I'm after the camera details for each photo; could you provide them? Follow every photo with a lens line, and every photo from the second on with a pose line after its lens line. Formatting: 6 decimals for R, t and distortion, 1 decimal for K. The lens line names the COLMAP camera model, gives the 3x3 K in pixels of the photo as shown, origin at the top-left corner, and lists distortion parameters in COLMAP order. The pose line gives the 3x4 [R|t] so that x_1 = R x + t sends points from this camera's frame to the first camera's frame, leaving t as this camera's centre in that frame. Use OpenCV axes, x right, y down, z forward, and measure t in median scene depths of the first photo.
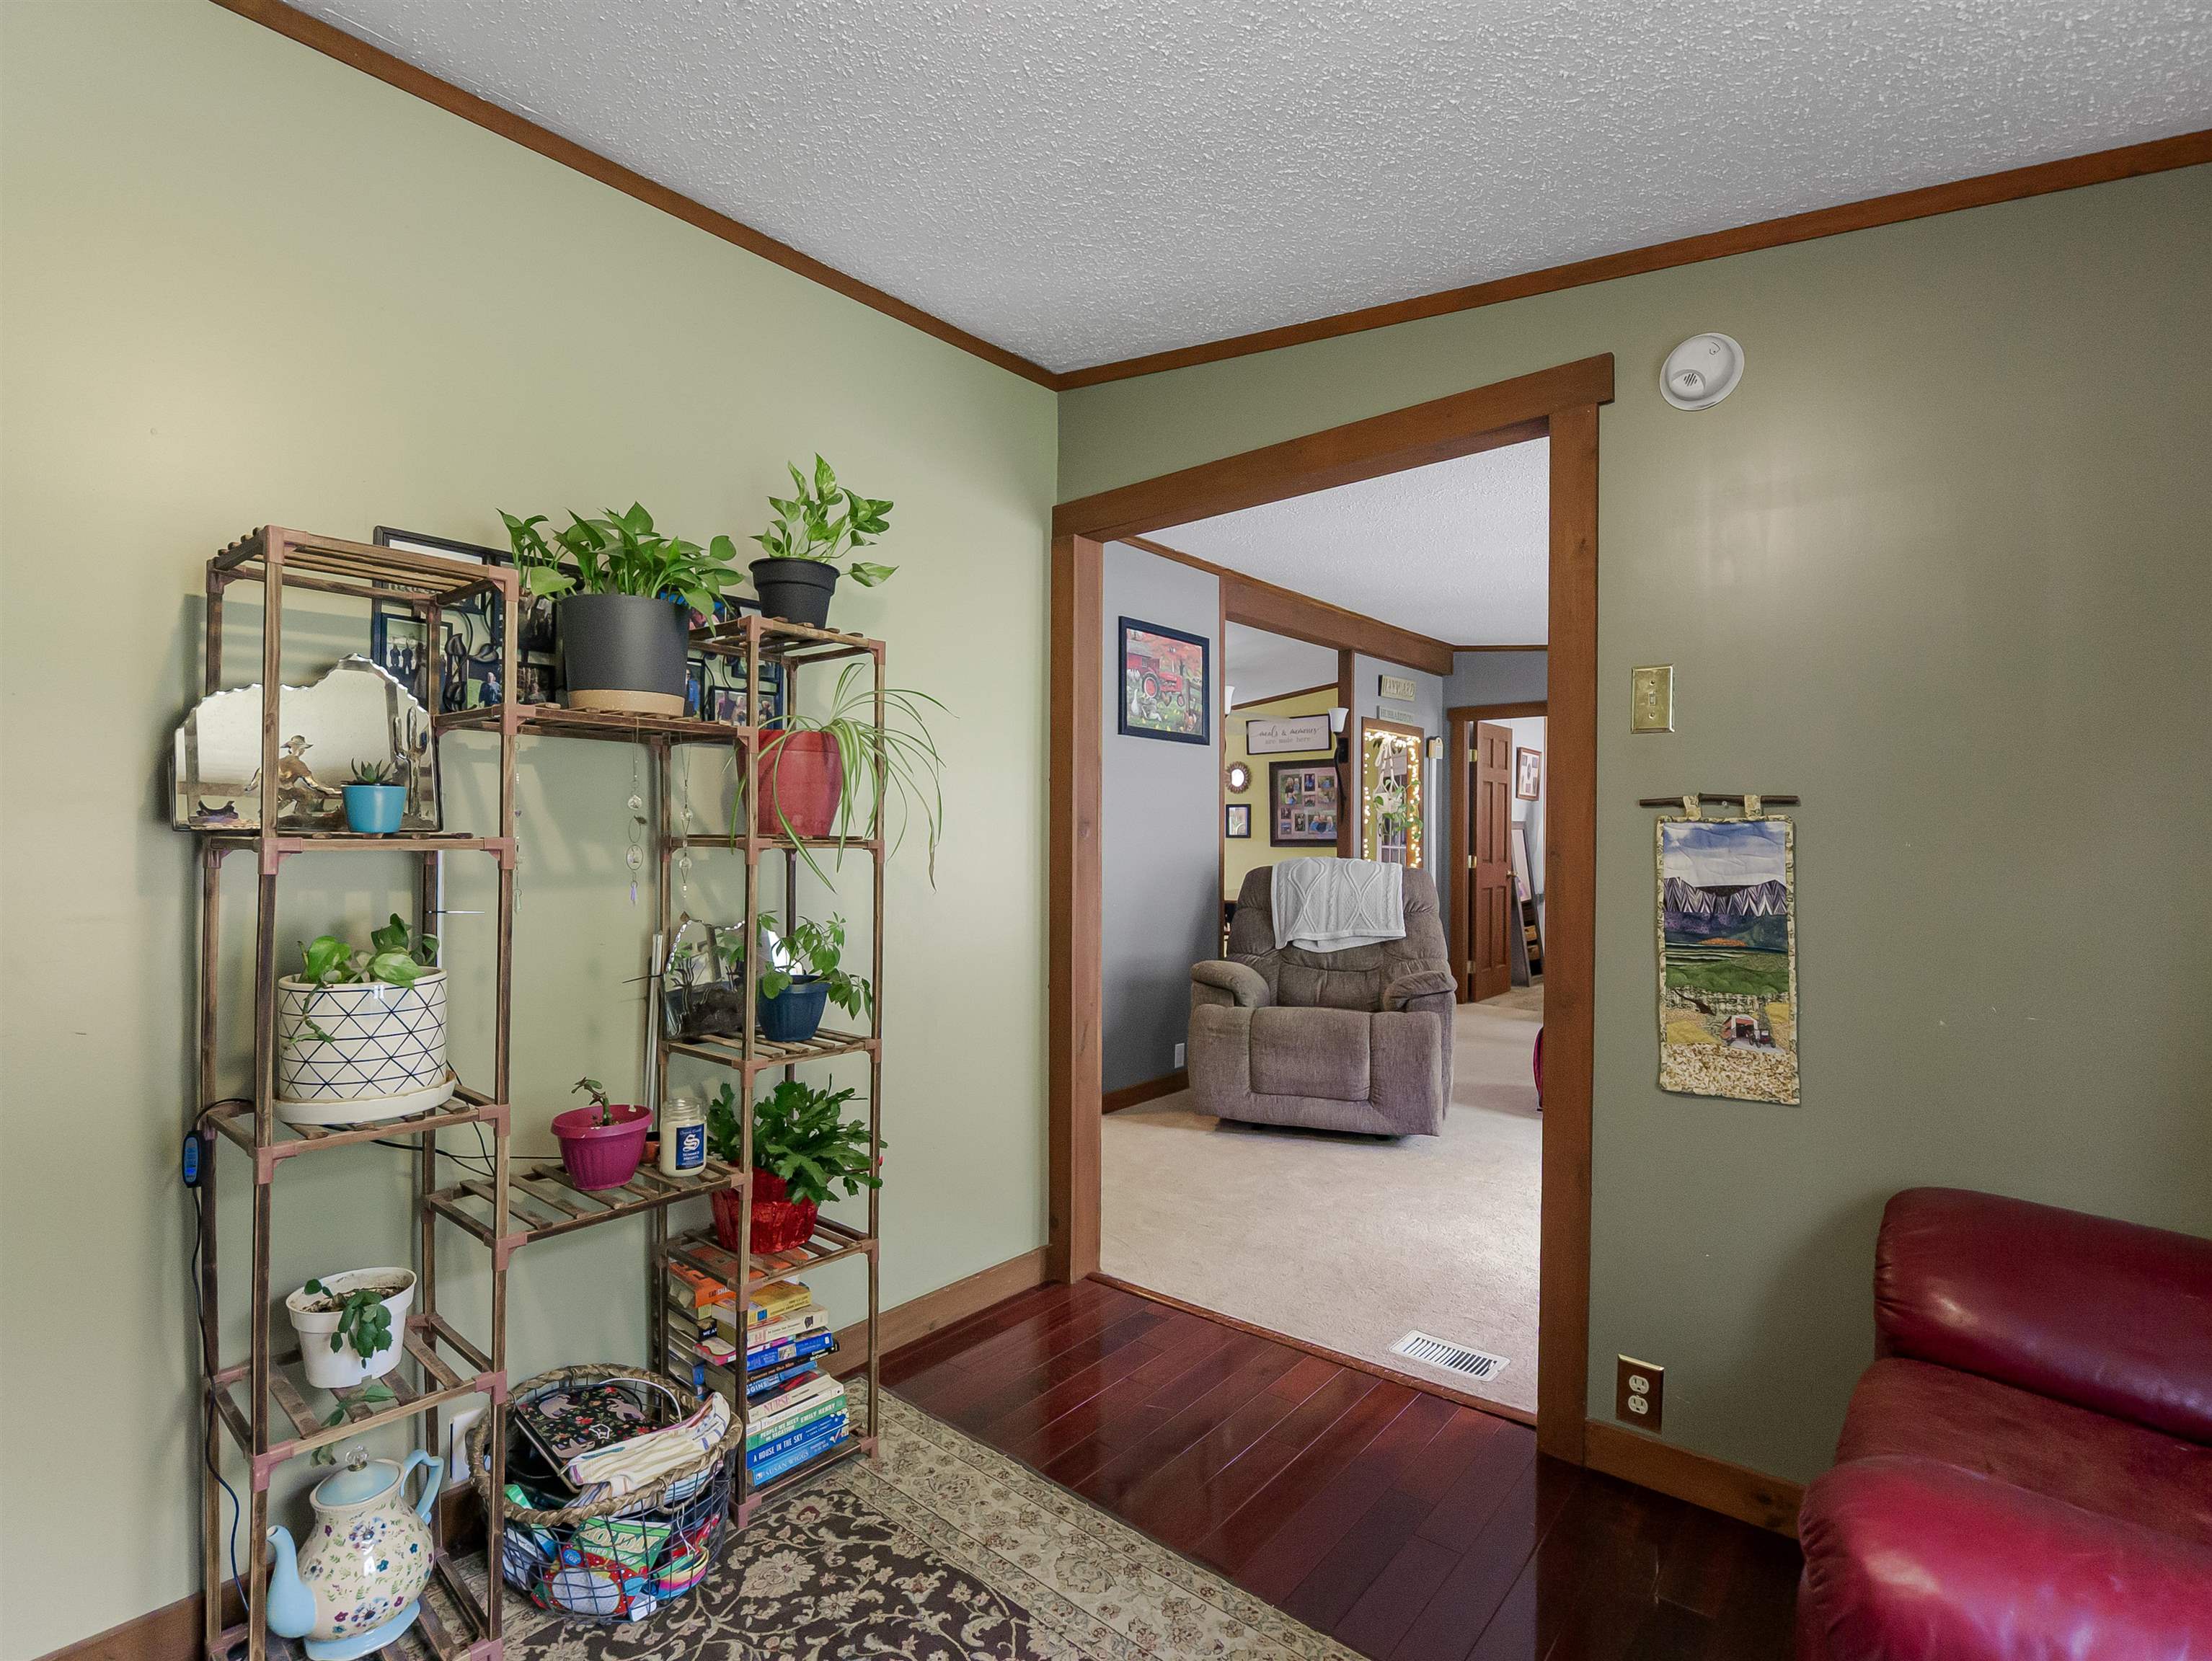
lens RADIAL K [[1082.7, 0, 1108.3], [0, 1082.7, 836.7], [0, 0, 1]] dist [-0.000393, -0.003463]
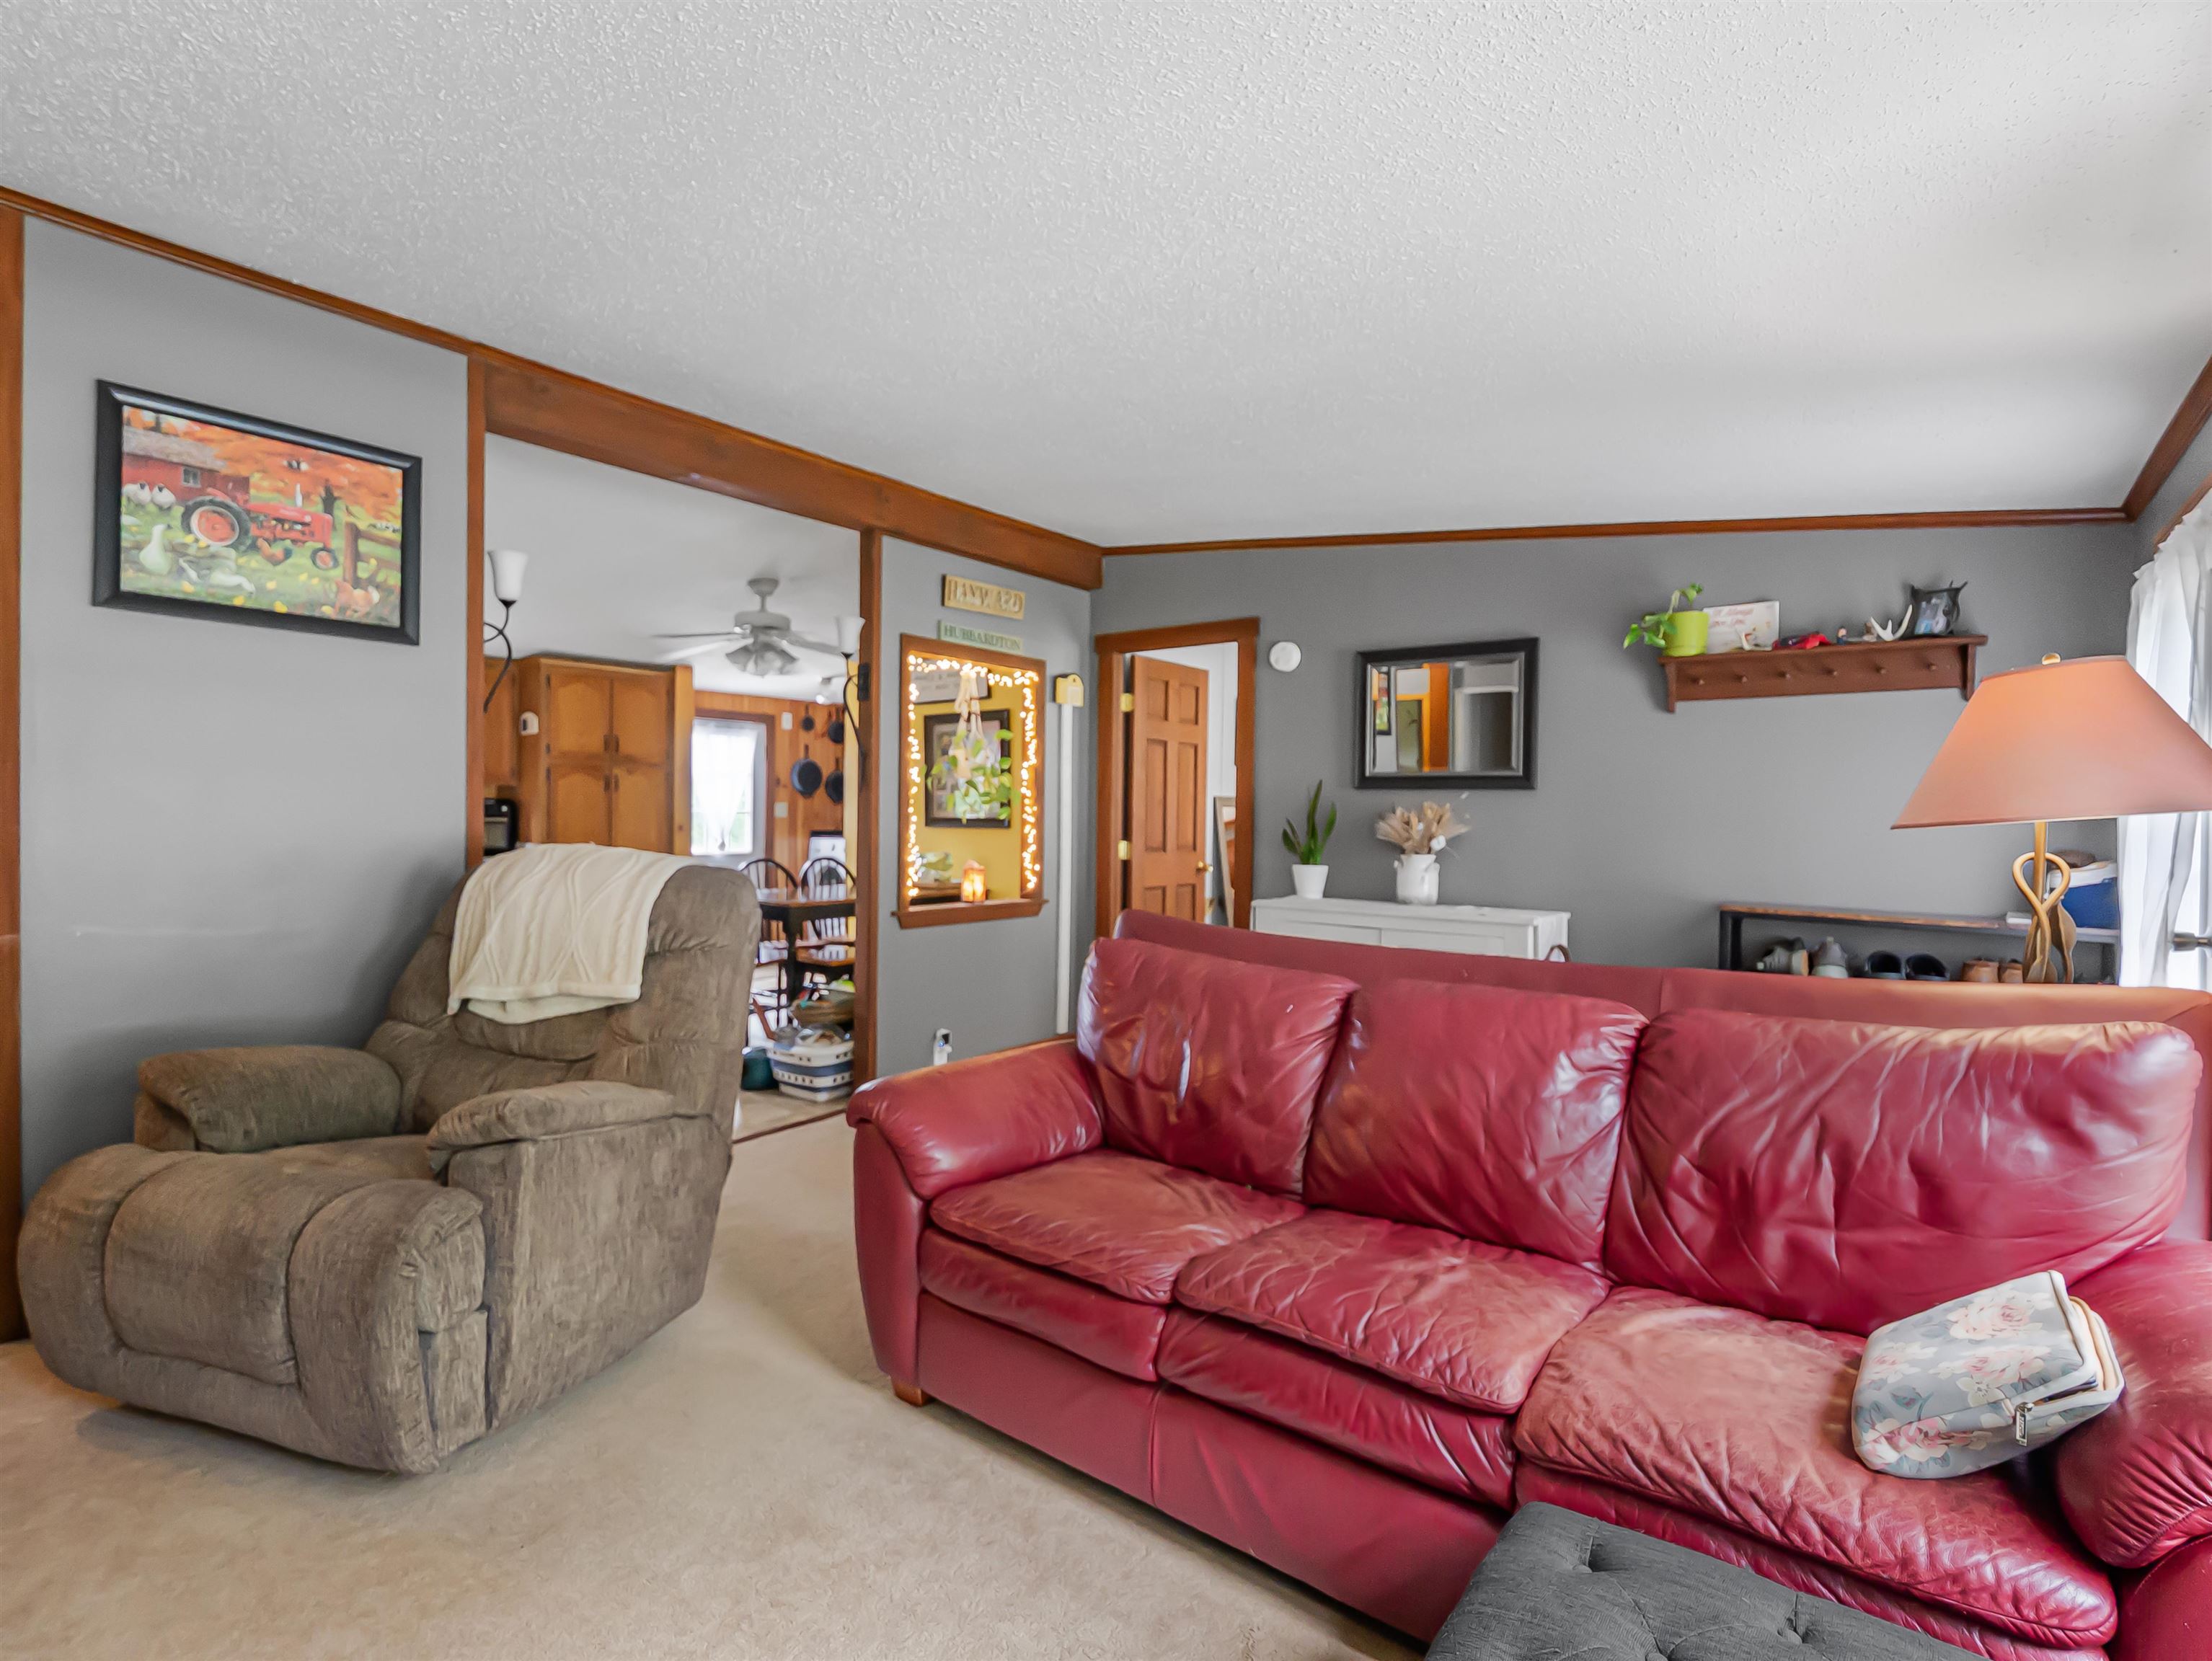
lens RADIAL K [[1082.7, 0, 1118.0], [0, 1082.7, 824.8], [0, 0, 1]] dist [-0.000393, -0.003463]
pose [[0.998895, 0.011576, 0.045540, 0.343138], [-0.011963, 0.999895, 0.008219, 0.000467], [-0.045440, -0.008754, 0.998929, 0.327663]]
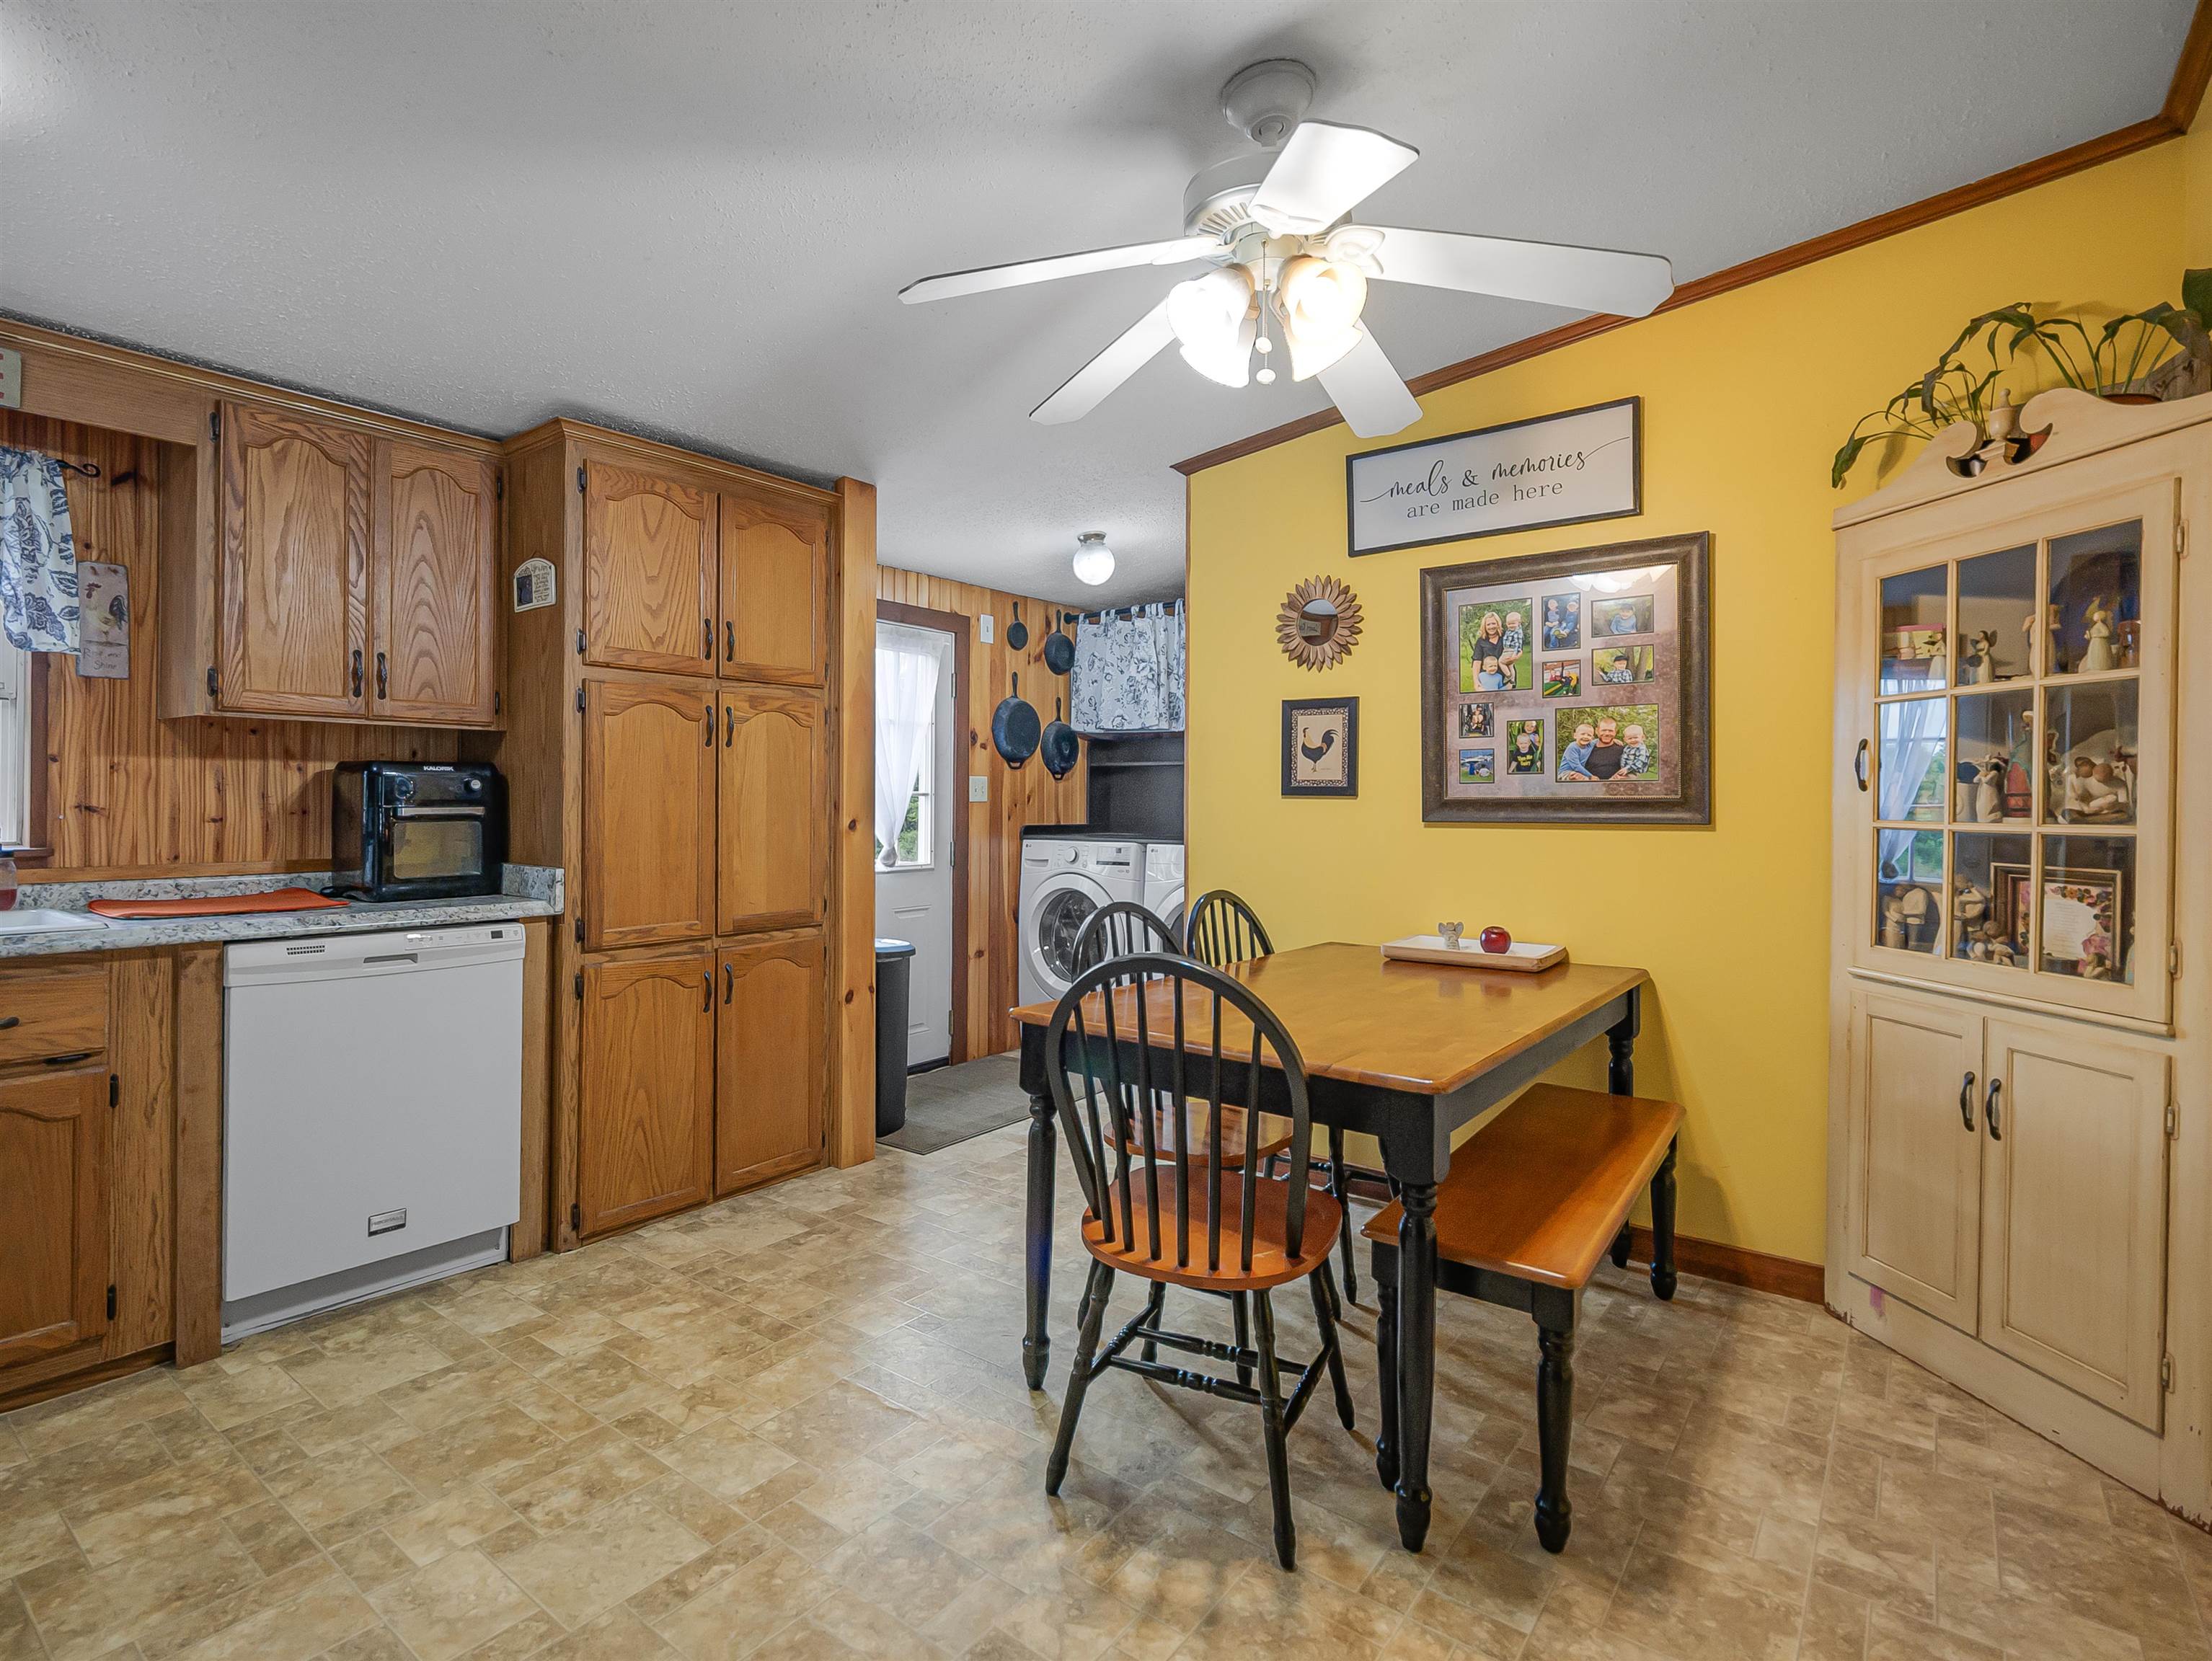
lens RADIAL K [[1082.7, 0, 1081.5], [0, 1082.7, 812.2], [0, 0, 1]] dist [-0.000393, -0.003463]
pose [[0.999379, 0.009764, 0.033868, 0.045017], [-0.010126, 0.999893, 0.010530, 0.005468], [-0.033761, -0.010866, 0.999371, 0.915895]]
